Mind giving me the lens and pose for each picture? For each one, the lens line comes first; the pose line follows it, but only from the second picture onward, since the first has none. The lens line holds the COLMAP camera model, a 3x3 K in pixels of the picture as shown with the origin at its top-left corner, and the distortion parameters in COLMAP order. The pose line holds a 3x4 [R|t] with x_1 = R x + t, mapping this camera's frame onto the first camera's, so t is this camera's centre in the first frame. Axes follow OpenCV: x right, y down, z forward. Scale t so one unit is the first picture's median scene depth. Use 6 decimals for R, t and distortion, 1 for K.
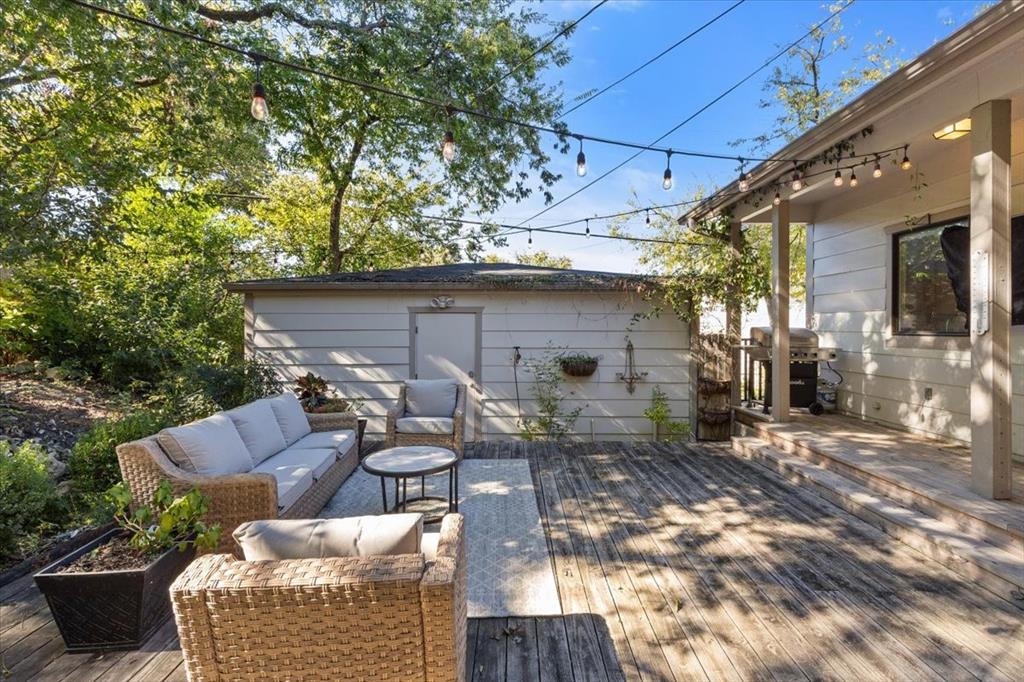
lens RADIAL K [[457.6, 0, 512.8], [0, 457.6, 343.7], [0, 0, 1]] dist [0.004454, -0.000411]
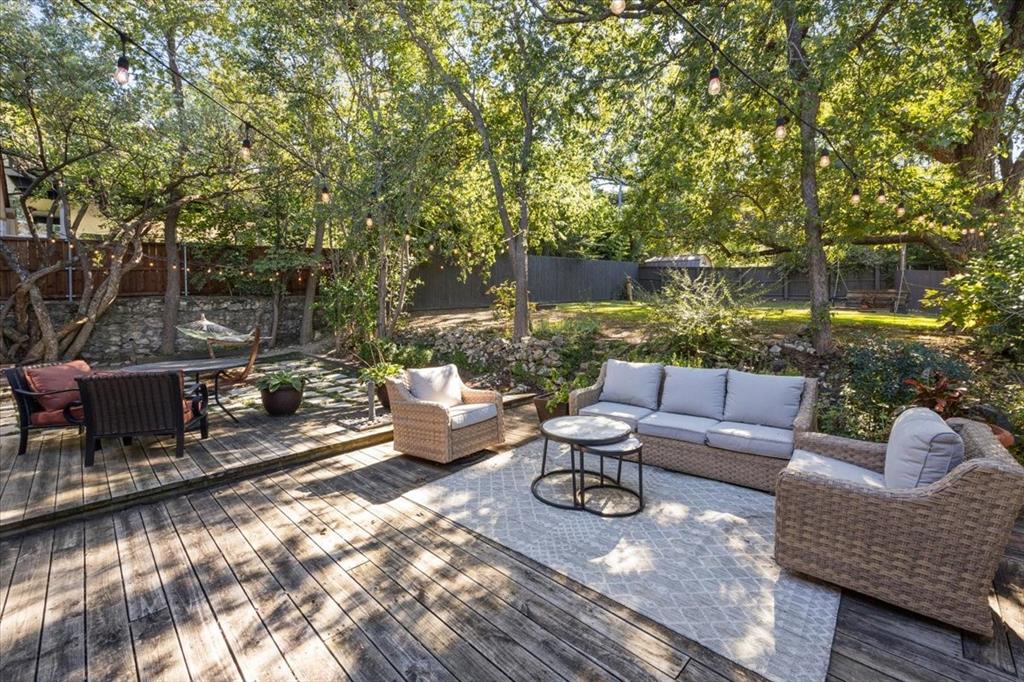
lens RADIAL K [[422.6, 0, 507.8], [0, 422.6, 313.5], [0, 0, 1]] dist [0.004720, 0.000256]
pose [[-0.710564, 0.019496, -0.703362, 0.289089], [-0.008024, 0.999327, 0.035805, -0.021476], [0.703587, 0.031086, -0.709929, 0.786326]]
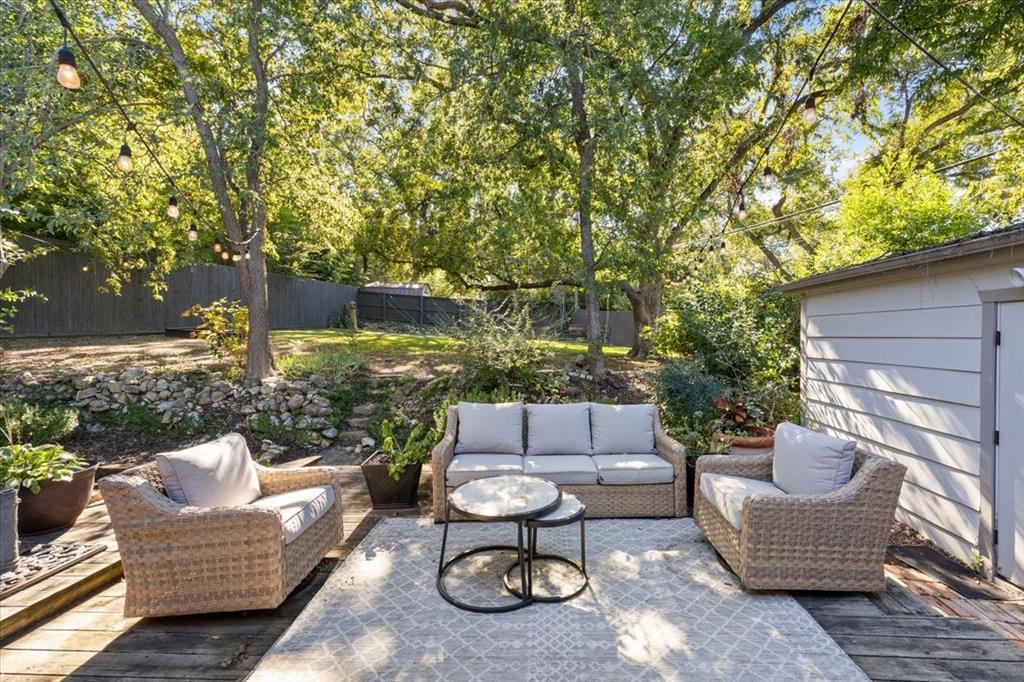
lens RADIAL K [[447.3, 0, 532.5], [0, 447.3, 335.0], [0, 0, 1]] dist [0.006782, -0.001008]
pose [[-0.071090, 0.003035, -0.997465, 0.290782], [-0.029491, 0.999552, 0.005143, -0.021146], [0.997034, 0.029781, -0.070969, 0.549296]]
